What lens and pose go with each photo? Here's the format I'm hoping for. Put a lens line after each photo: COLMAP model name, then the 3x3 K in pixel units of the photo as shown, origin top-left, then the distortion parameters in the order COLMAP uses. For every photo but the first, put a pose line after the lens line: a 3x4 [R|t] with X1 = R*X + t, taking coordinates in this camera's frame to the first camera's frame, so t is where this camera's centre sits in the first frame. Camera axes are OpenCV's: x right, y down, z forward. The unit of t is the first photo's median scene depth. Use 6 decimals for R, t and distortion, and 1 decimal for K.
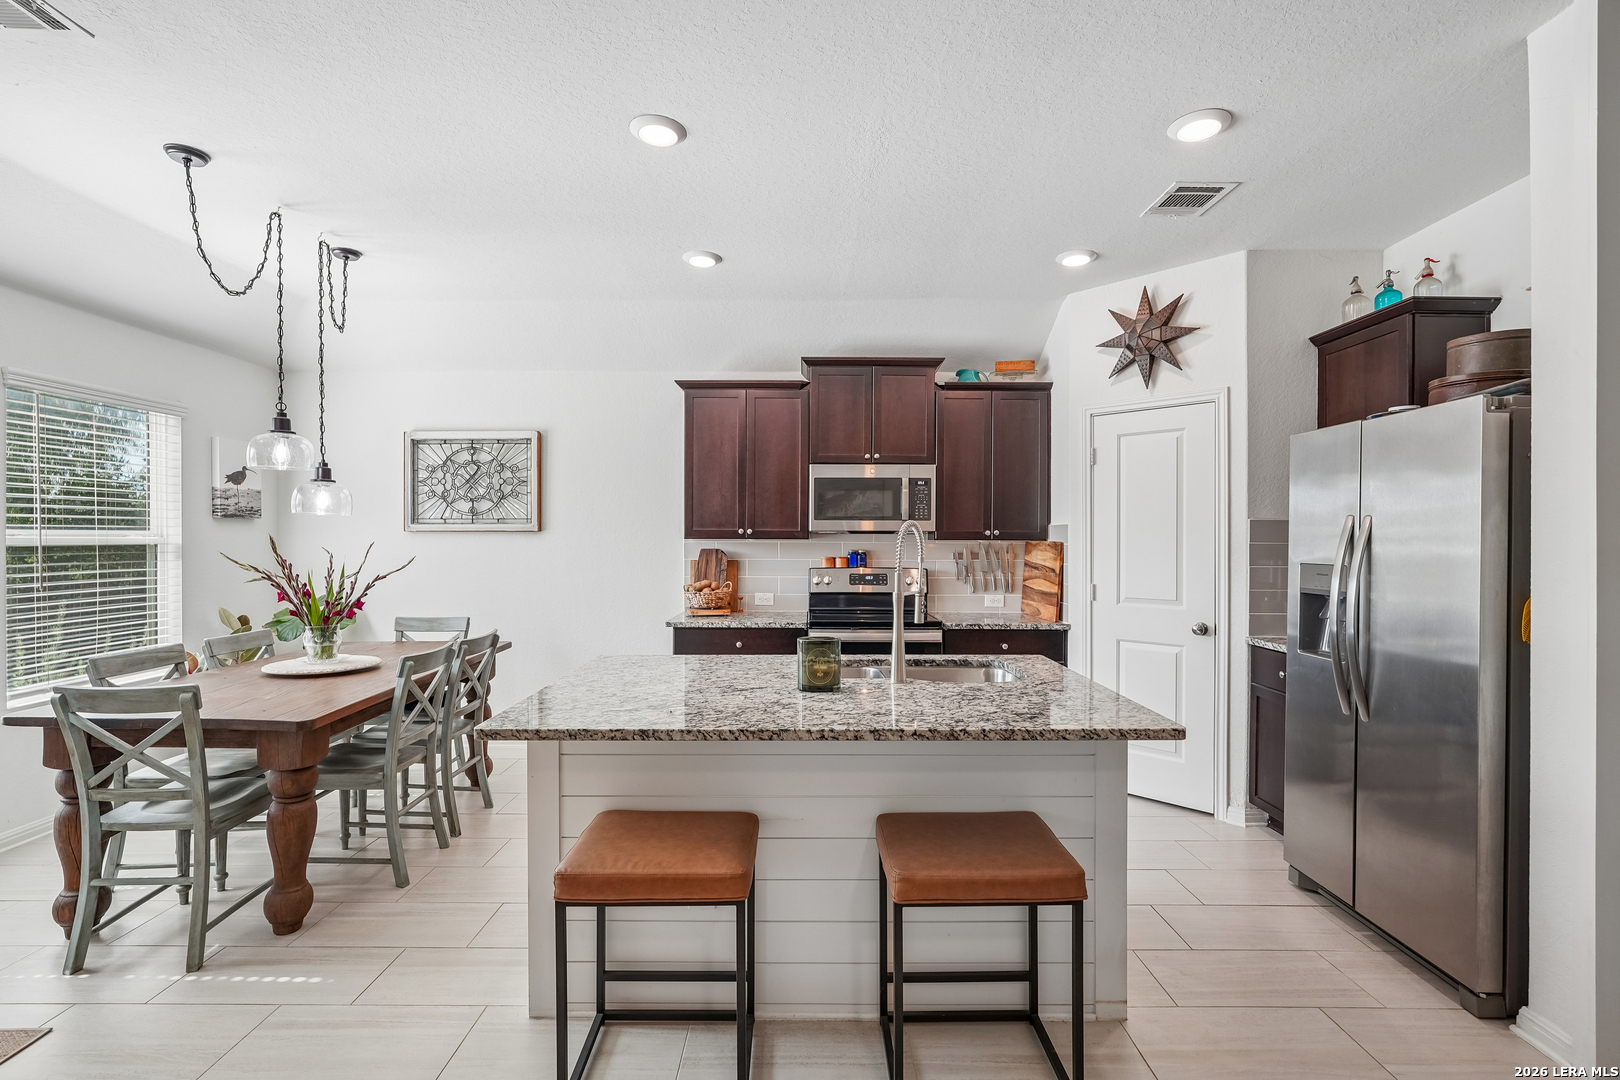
lens RADIAL K [[736.9, 0, 804.9], [0, 736.9, 543.5], [0, 0, 1]] dist [-0.016449, 0.008935]
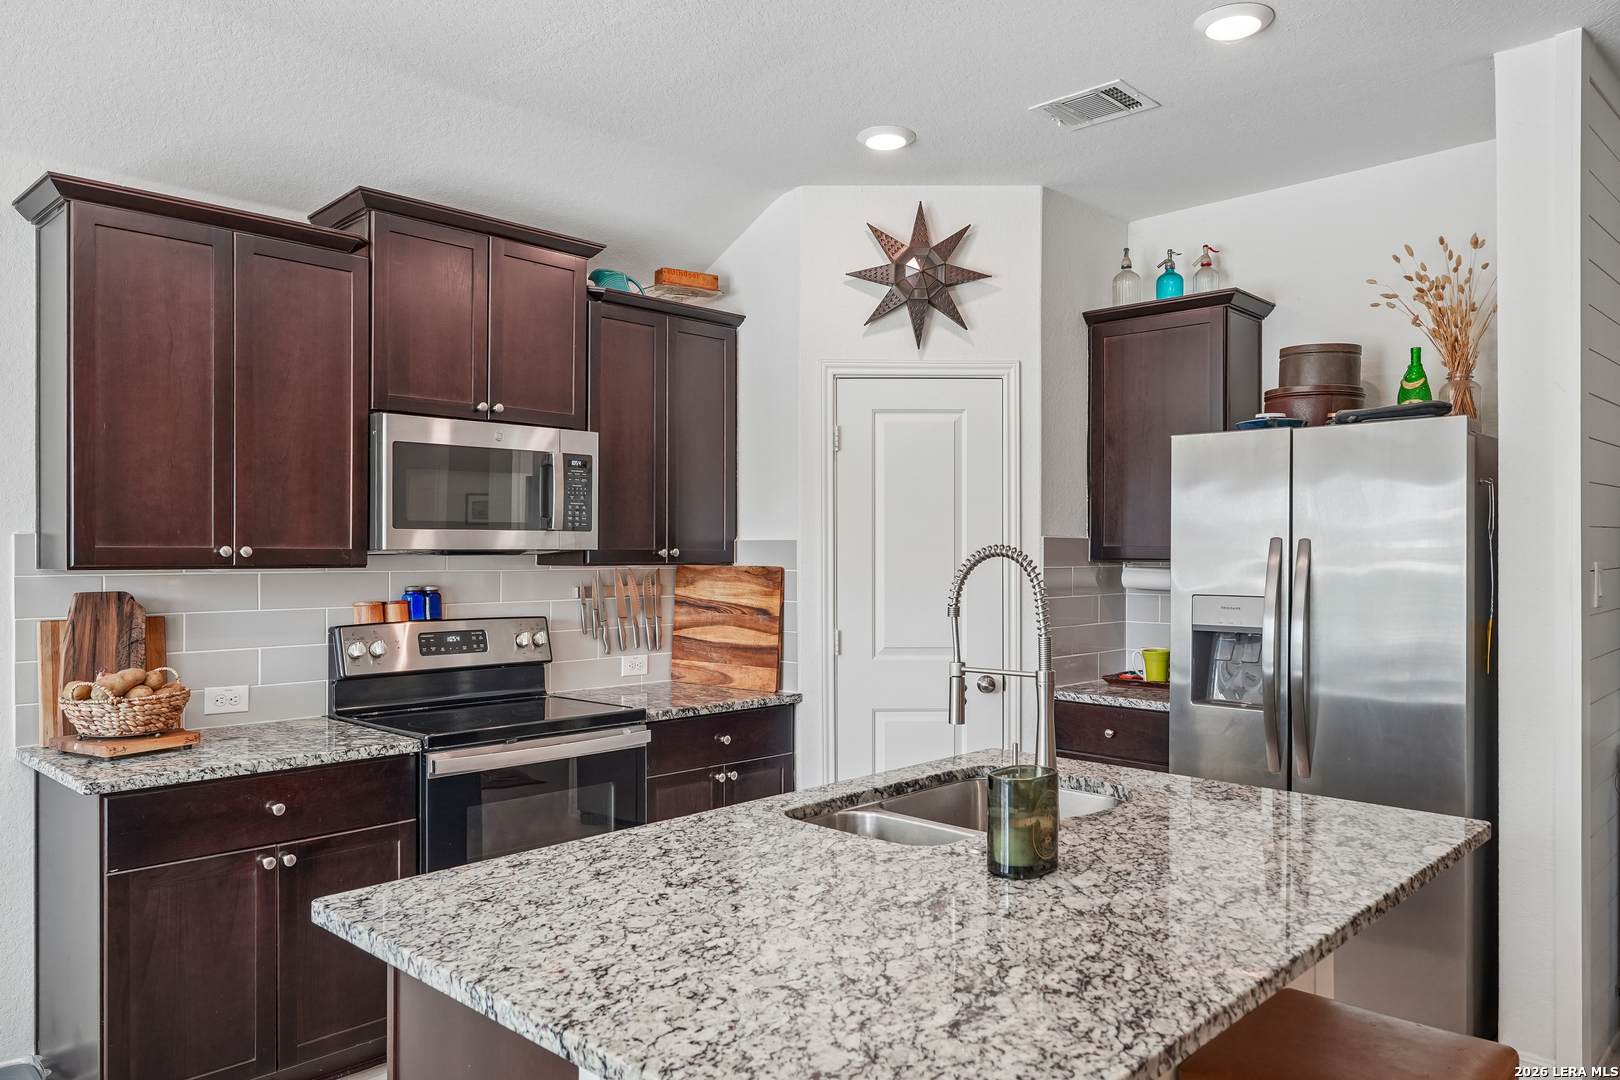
lens RADIAL K [[1144.3, 0, 803.8], [0, 1144.3, 547.6], [0, 0, 1]] dist [-0.000877, 0.000846]
pose [[0.688905, -0.000911, 0.724851, -0.348209], [0.004877, 0.999982, -0.003379, -0.014806], [-0.724835, 0.005863, 0.688898, 0.282164]]
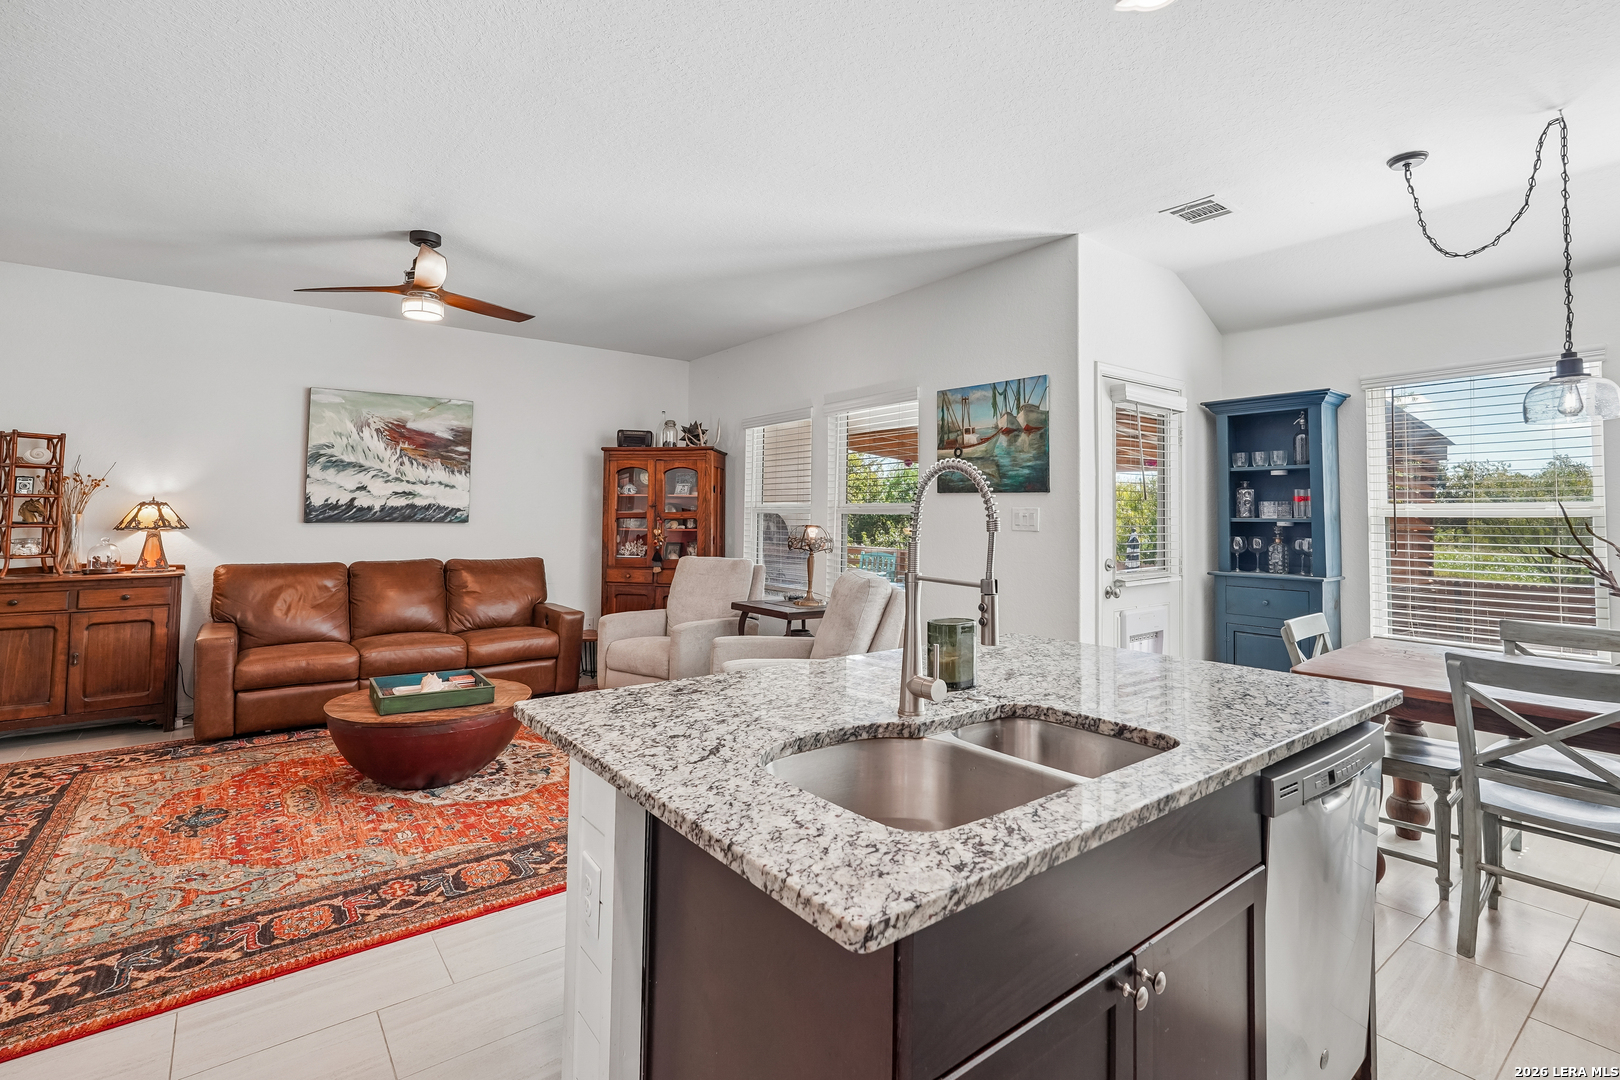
lens RADIAL K [[749.9, 0, 798.9], [0, 749.9, 483.4], [0, 0, 1]] dist [-0.008911, 0.004239]
pose [[-0.796890, -0.033685, -0.603185, 0.326369], [-0.011145, 0.999094, -0.041070, 0.008188], [0.604022, -0.026005, -0.796543, 0.794046]]
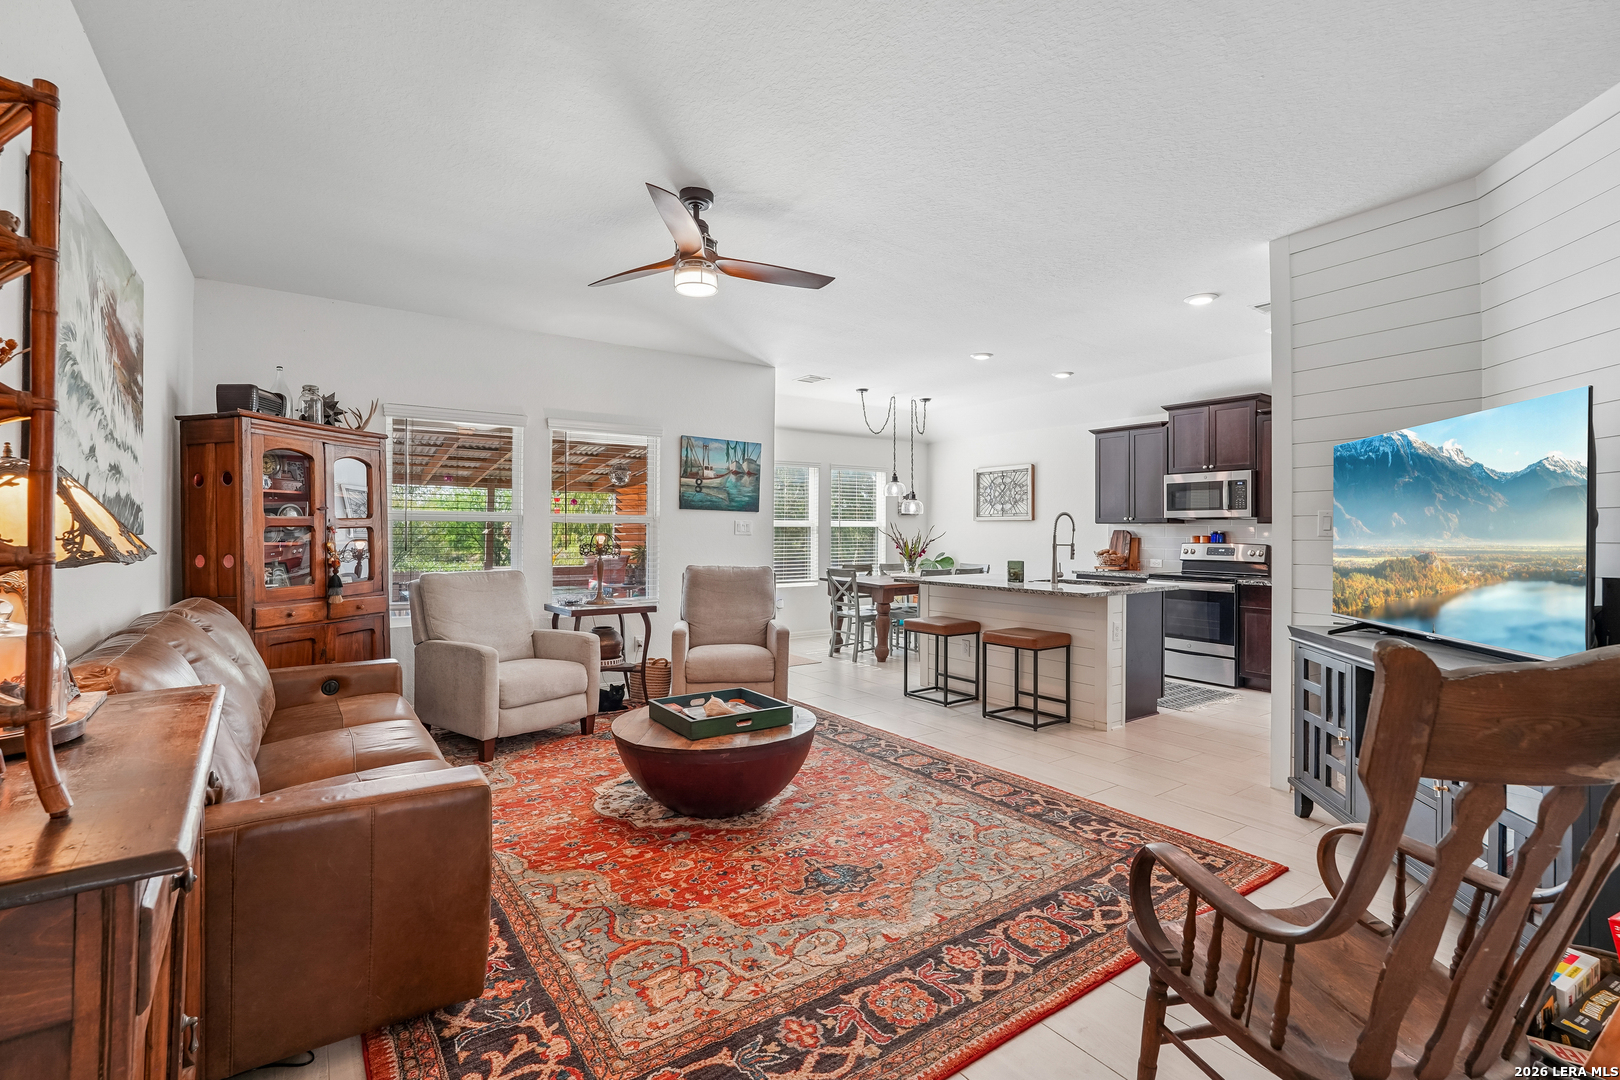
lens RADIAL K [[724.0, 0, 804.7], [0, 724.0, 526.7], [0, 0, 1]] dist [-0.016654, 0.007576]
pose [[0.576078, -0.003615, -0.817386, 0.811270], [-0.008282, 0.999913, -0.010259, 0.023174], [0.817352, 0.012680, 0.575998, -0.492960]]
